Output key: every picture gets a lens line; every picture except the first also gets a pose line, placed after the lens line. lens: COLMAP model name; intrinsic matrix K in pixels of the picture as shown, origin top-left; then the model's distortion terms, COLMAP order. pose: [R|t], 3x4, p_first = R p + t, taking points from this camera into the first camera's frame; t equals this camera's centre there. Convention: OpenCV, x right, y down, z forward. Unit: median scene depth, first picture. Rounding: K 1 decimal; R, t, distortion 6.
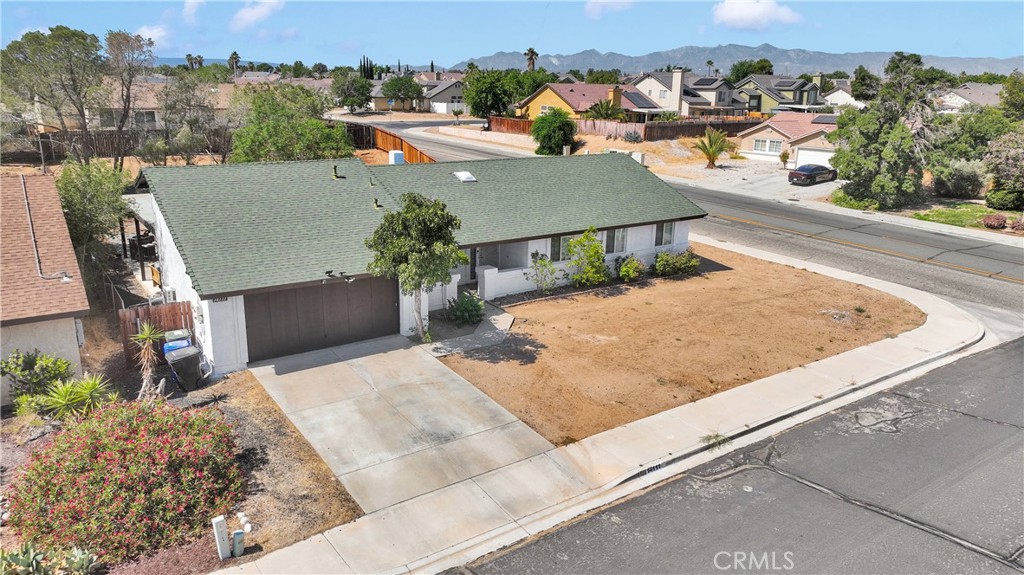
lens RADIAL K [[723.2, 0, 507.8], [0, 723.2, 287.1], [0, 0, 1]] dist [0.005983, 0.000851]
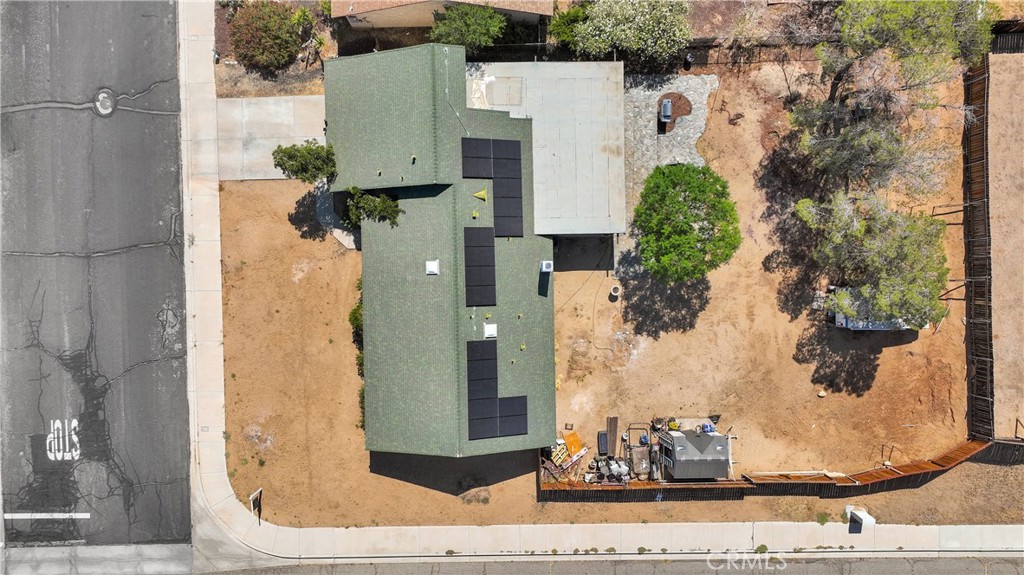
lens RADIAL K [[723.2, 0, 507.8], [0, 723.2, 287.1], [0, 0, 1]] dist [0.005983, 0.000851]
pose [[-0.560997, 0.827610, -0.018564, -0.089002], [-0.242246, -0.142680, 0.959666, -1.566234], [0.791580, 0.542867, 0.280528, 0.808665]]
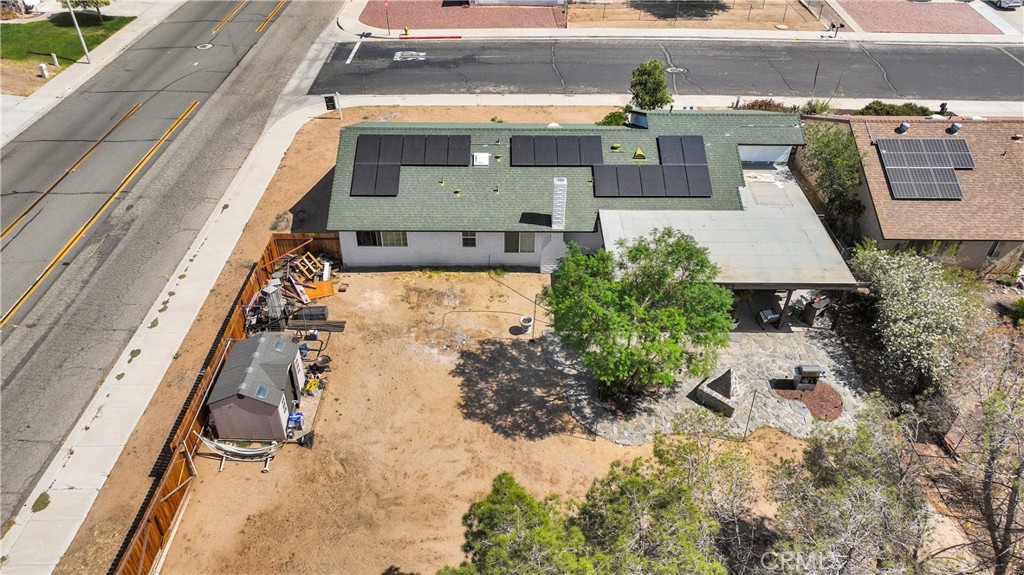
lens RADIAL K [[726.3, 0, 508.9], [0, 726.3, 291.2], [0, 0, 1]] dist [-0.002513, 0.021616]
pose [[-0.817941, -0.373047, 0.437959, -0.679418], [0.134384, 0.616317, 0.775947, -1.002021], [-0.559387, 0.693534, -0.453980, 1.911202]]
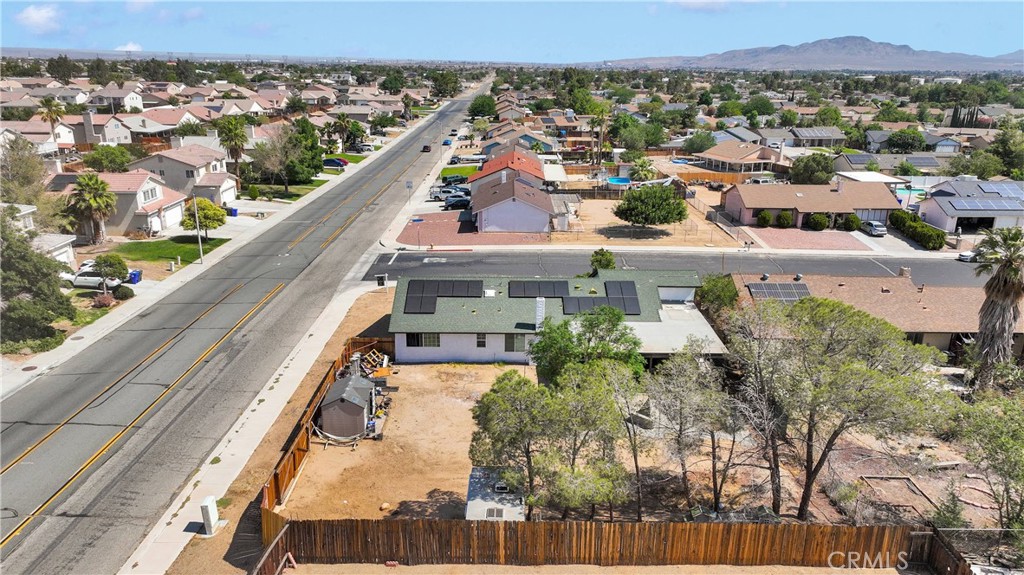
lens RADIAL K [[723.2, 0, 507.8], [0, 723.2, 287.1], [0, 0, 1]] dist [0.005983, 0.000851]
pose [[-0.818539, -0.195769, 0.540064, -1.062927], [0.132844, 0.850146, 0.509514, -1.153095], [-0.558880, 0.488801, -0.669871, 2.440779]]
